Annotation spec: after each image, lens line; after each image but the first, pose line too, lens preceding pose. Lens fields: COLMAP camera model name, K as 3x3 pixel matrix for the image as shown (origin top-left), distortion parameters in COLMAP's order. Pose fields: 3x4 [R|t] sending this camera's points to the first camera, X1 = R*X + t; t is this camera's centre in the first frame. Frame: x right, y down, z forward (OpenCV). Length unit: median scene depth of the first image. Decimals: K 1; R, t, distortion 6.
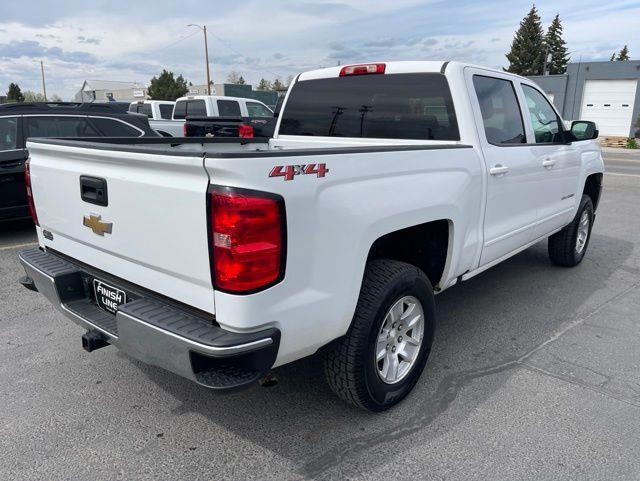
lens RADIAL K [[485.8, 0, 322.6], [0, 485.8, 243.1], [0, 0, 1]] dist [0.071725, -0.100329]
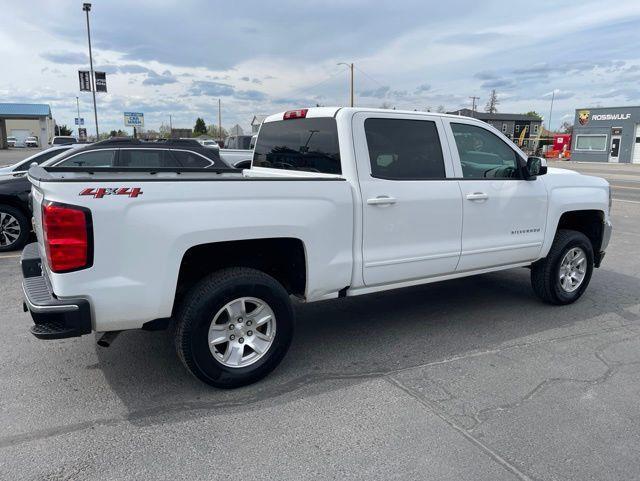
lens RADIAL K [[485.1, 0, 320.5], [0, 485.1, 237.1], [0, 0, 1]] dist [0.072136, -0.096085]
pose [[0.952089, 0.057233, -0.300418, 0.584982], [-0.077680, 0.995373, -0.056553, 0.010750], [0.295791, 0.077180, 0.952130, -0.112318]]
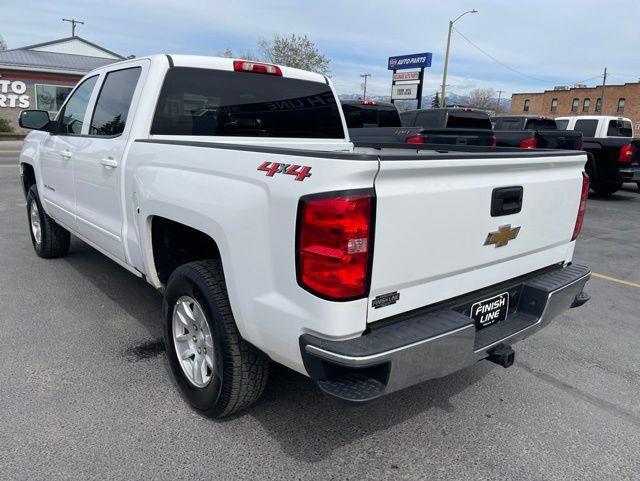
lens RADIAL K [[487.6, 0, 328.3], [0, 487.6, 242.4], [0, 0, 1]] dist [0.075101, -0.097215]
pose [[0.151557, -0.229085, 0.961536, -1.046711], [0.204556, 0.958983, 0.196234, -0.207581], [-0.967051, 0.166947, 0.192201, 0.828033]]
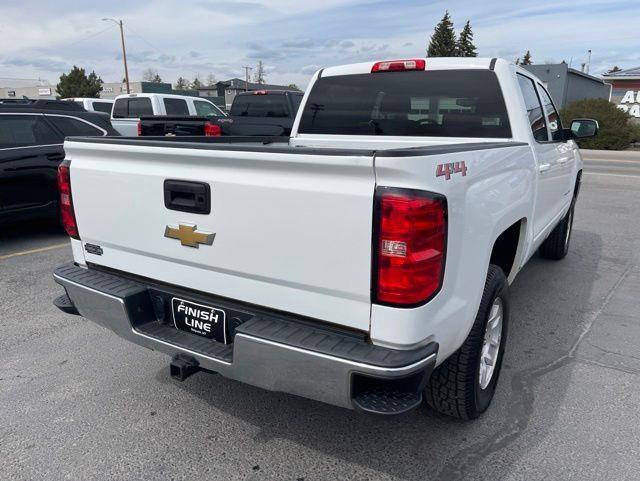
lens RADIAL K [[488.7, 0, 322.6], [0, 488.7, 241.8], [0, 0, 1]] dist [0.024521, -0.004095]
pose [[0.987633, -0.036688, 0.152433, -0.257341], [0.037210, 0.999307, -0.000577, -0.012129], [-0.152306, 0.006242, 0.988314, 0.073008]]
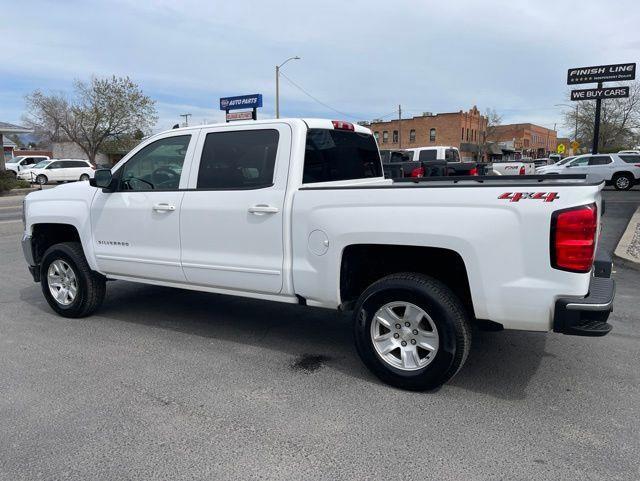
lens RADIAL K [[484.6, 0, 321.8], [0, 484.6, 238.9], [0, 0, 1]] dist [0.073913, -0.096093]
pose [[-0.205050, -0.153481, 0.966643, -1.284647], [0.255813, 0.944894, 0.204293, -0.394787], [-0.944730, 0.289170, -0.154488, 1.495772]]
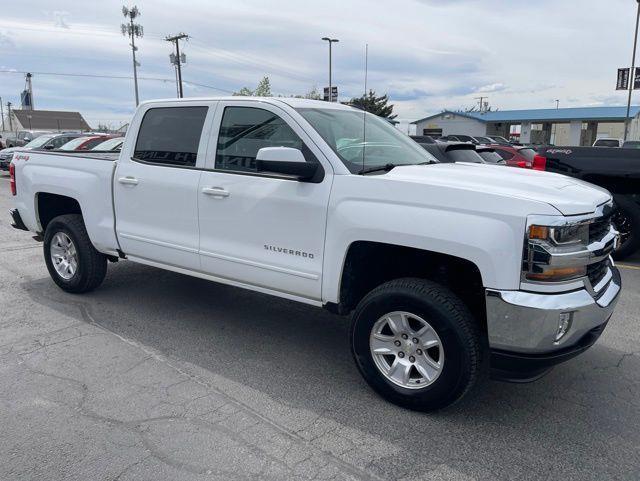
lens RADIAL K [[485.1, 0, 320.5], [0, 485.1, 237.1], [0, 0, 1]] dist [0.072136, -0.096085]
pose [[0.115126, 0.184351, -0.976095, 1.750508], [-0.260764, 0.953776, 0.149380, -0.340594], [0.958513, 0.237333, 0.157877, 1.353842]]
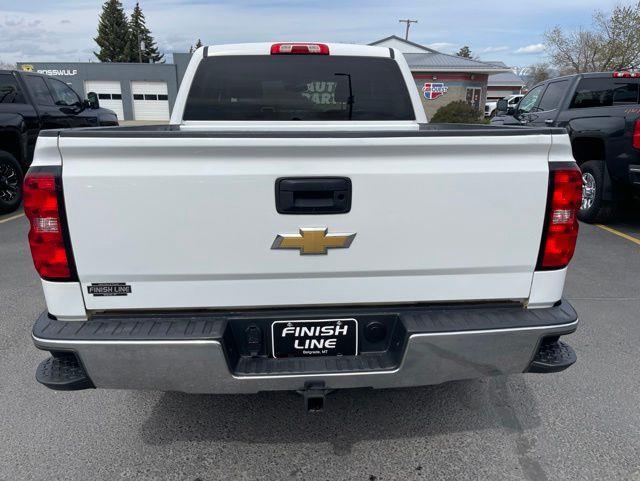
lens RADIAL K [[485.8, 0, 322.6], [0, 485.8, 243.1], [0, 0, 1]] dist [0.071725, -0.100329]
pose [[0.715772, -0.192039, 0.671410, -0.678618], [0.175729, 0.980038, 0.092974, -0.073071], [-0.675862, 0.051438, 0.735231, 0.326023]]
